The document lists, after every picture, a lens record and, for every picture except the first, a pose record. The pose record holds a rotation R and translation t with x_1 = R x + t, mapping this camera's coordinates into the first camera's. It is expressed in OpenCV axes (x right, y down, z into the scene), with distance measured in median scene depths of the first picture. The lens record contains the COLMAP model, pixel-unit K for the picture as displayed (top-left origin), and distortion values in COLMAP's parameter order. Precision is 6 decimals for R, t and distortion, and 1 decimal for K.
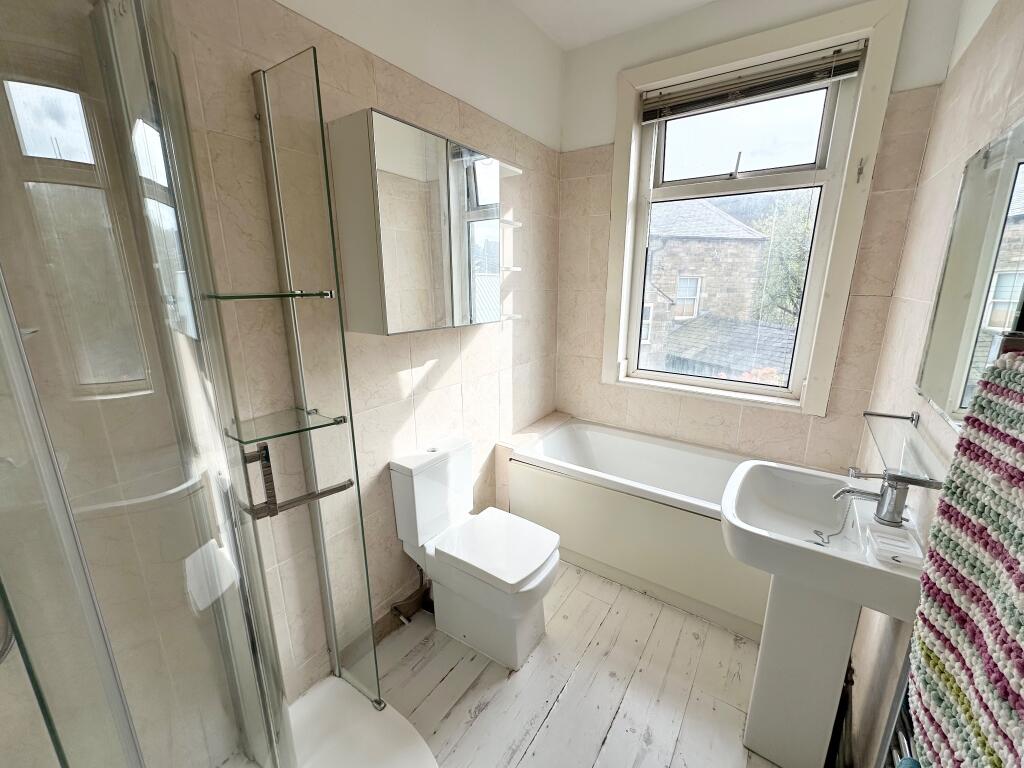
lens RADIAL K [[407.0, 0, 512.6], [0, 407.0, 381.2], [0, 0, 1]] dist [-0.004817, 0.000320]
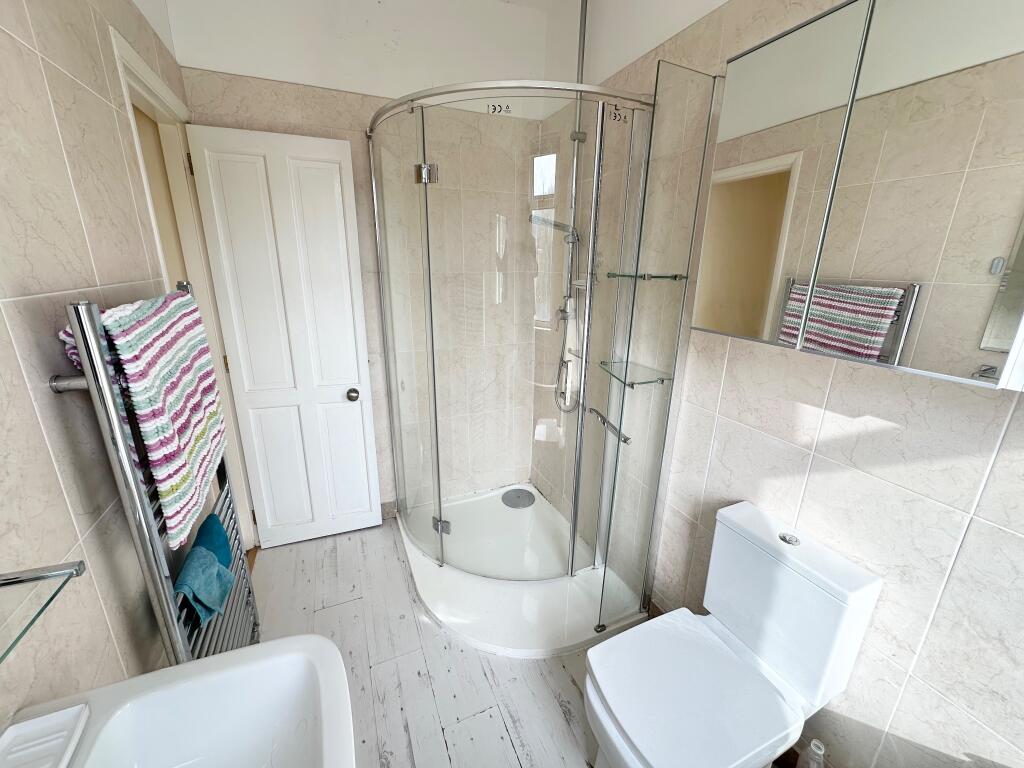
lens RADIAL K [[407.0, 0, 512.6], [0, 407.0, 381.2], [0, 0, 1]] dist [-0.004817, 0.000320]
pose [[-0.523185, 0.234787, -0.819239, 0.508473], [-0.217698, 0.892588, 0.394835, -0.213344], [0.823945, 0.384918, -0.415876, 0.852635]]
